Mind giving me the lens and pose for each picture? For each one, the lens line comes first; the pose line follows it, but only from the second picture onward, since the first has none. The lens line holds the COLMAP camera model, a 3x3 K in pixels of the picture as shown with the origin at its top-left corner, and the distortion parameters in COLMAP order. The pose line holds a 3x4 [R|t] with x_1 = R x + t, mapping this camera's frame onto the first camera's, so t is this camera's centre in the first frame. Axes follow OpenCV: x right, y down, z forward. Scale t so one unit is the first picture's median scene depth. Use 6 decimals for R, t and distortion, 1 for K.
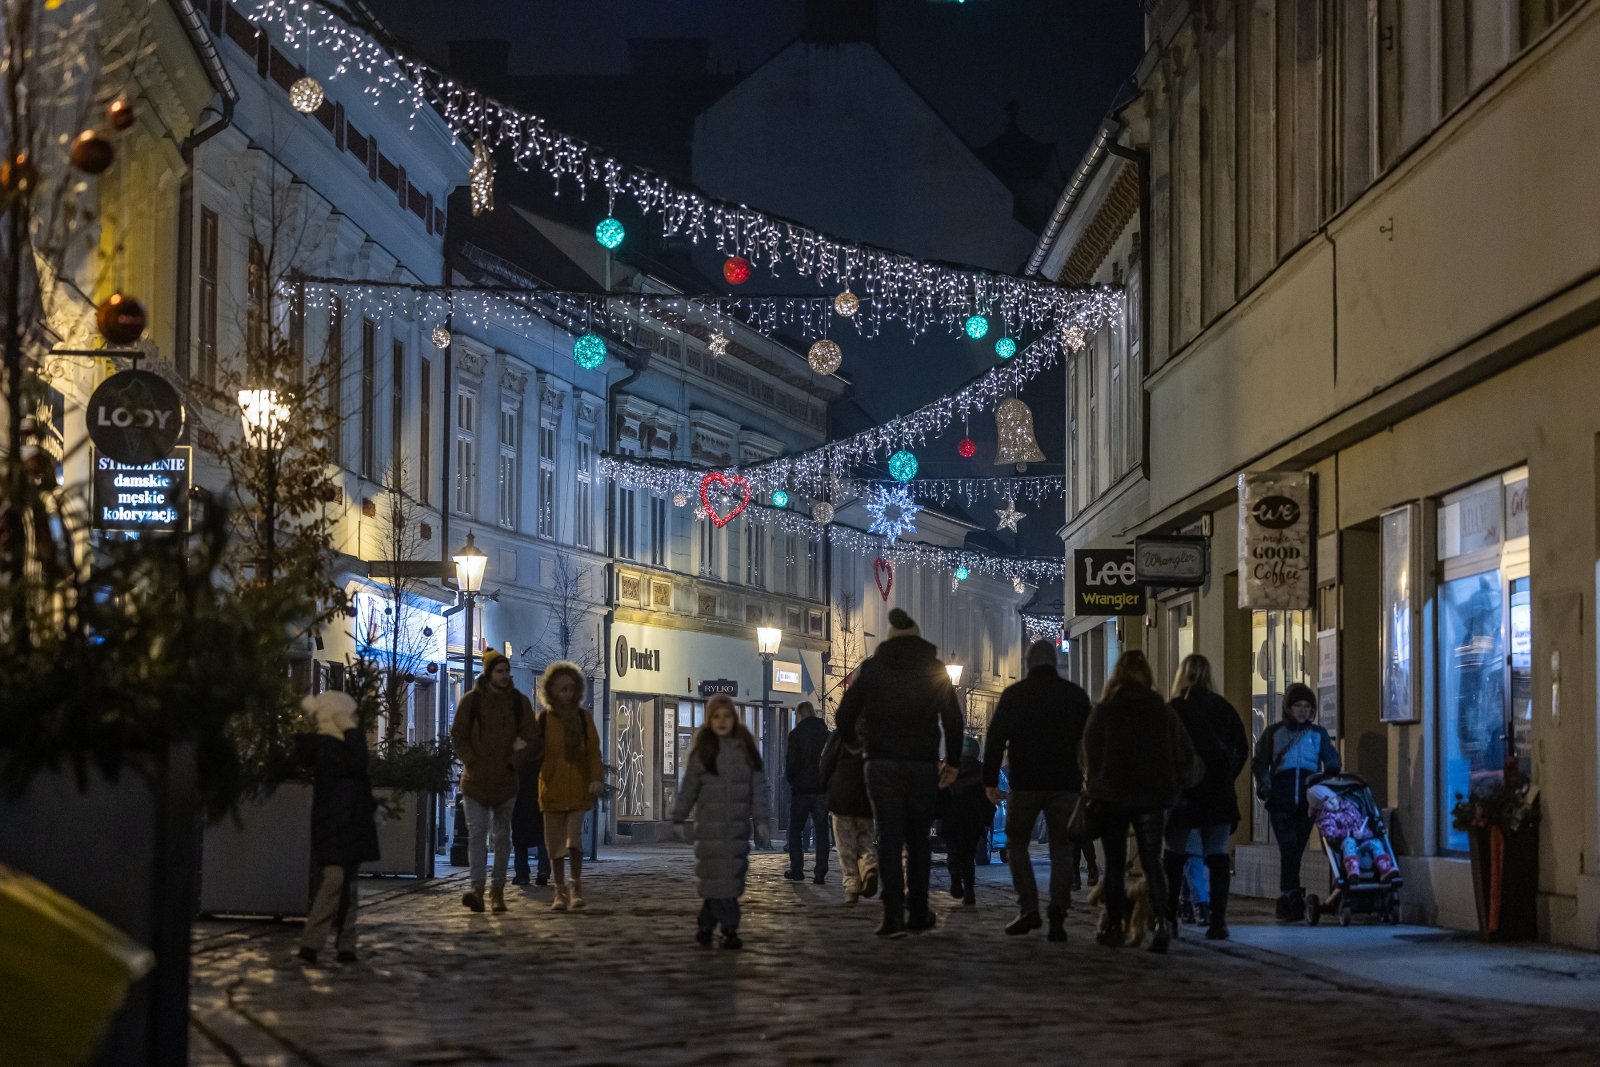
lens RADIAL K [[4080.1, 0, 799.7], [0, 4080.1, 533.6], [0, 0, 1]] dist [-0.054750, 0.000000]
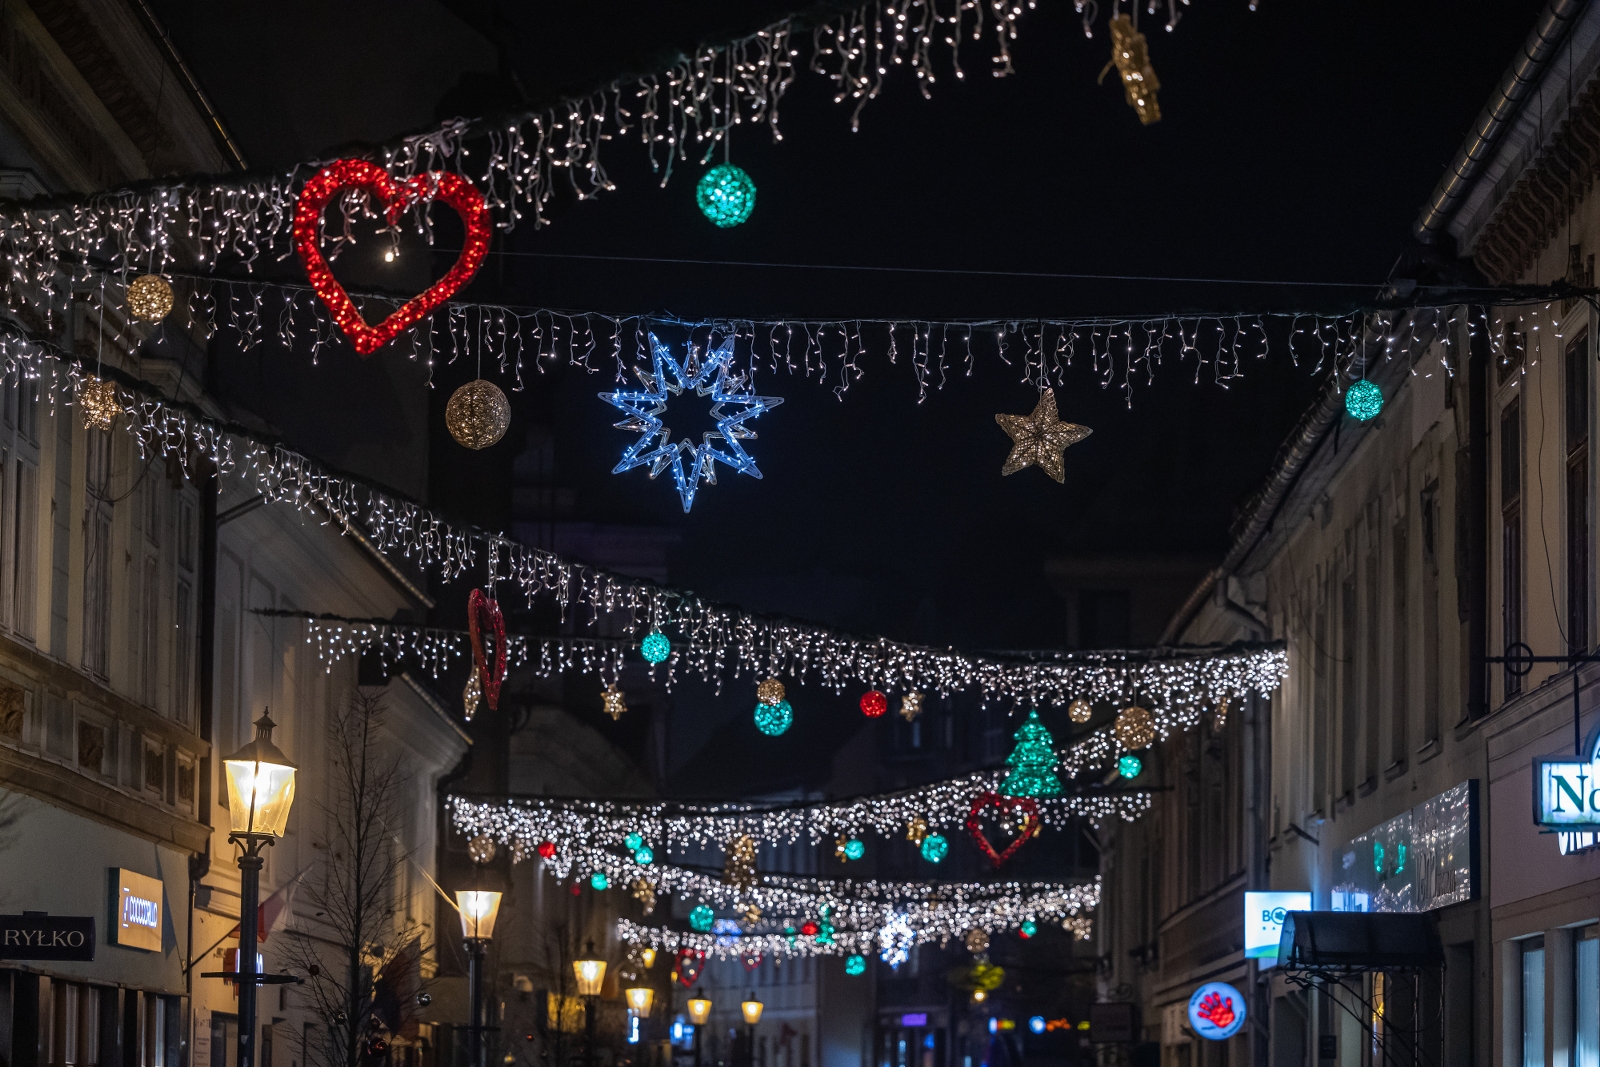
lens RADIAL K [[5640.7, 0, 793.7], [0, 5640.7, 530.2], [0, 0, 1]] dist [0.005122, 0.000000]
pose [[0.981574, 0.026166, 0.189284, -0.056047], [-0.019295, 0.999089, -0.038052, 0.021634], [-0.190107, 0.033699, 0.981185, 0.545455]]
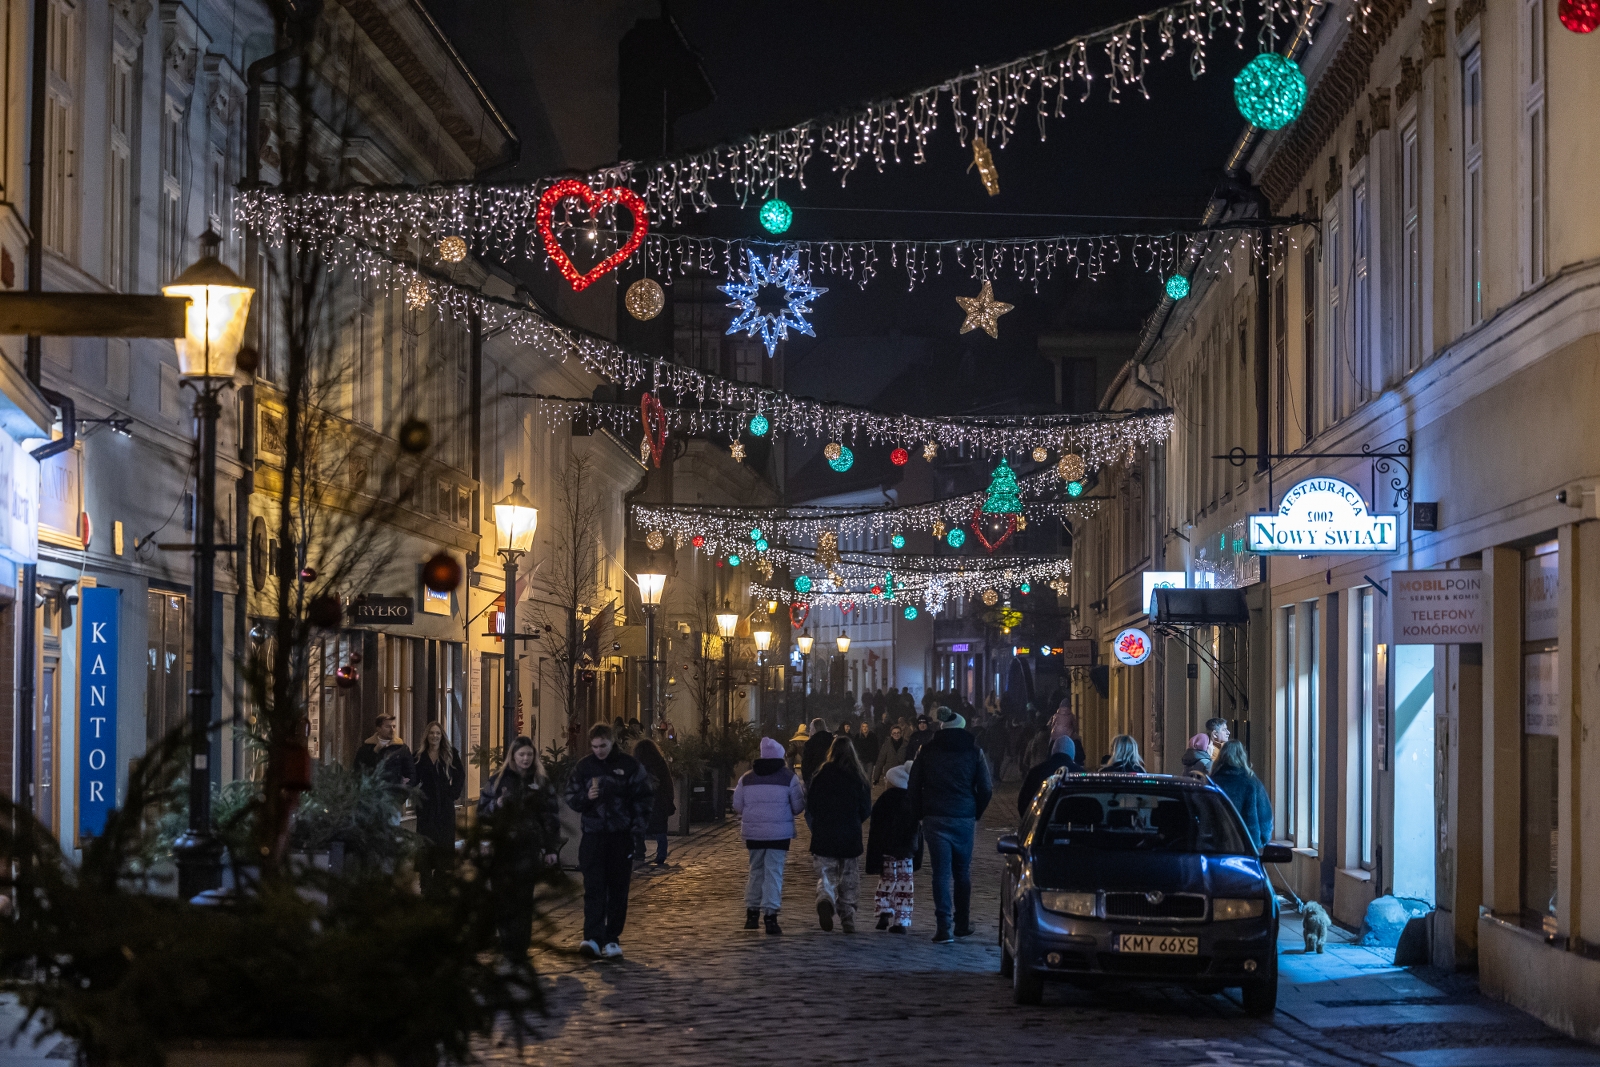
lens RADIAL K [[4080.1, 0, 805.2], [0, 4080.1, 534.3], [0, 0, 1]] dist [-0.054750, 0.000000]
pose [[0.985165, 0.008829, 0.171382, -0.067734], [-0.012699, 0.999688, 0.021496, 0.014859], [-0.171139, -0.023353, 0.984970, 0.450945]]
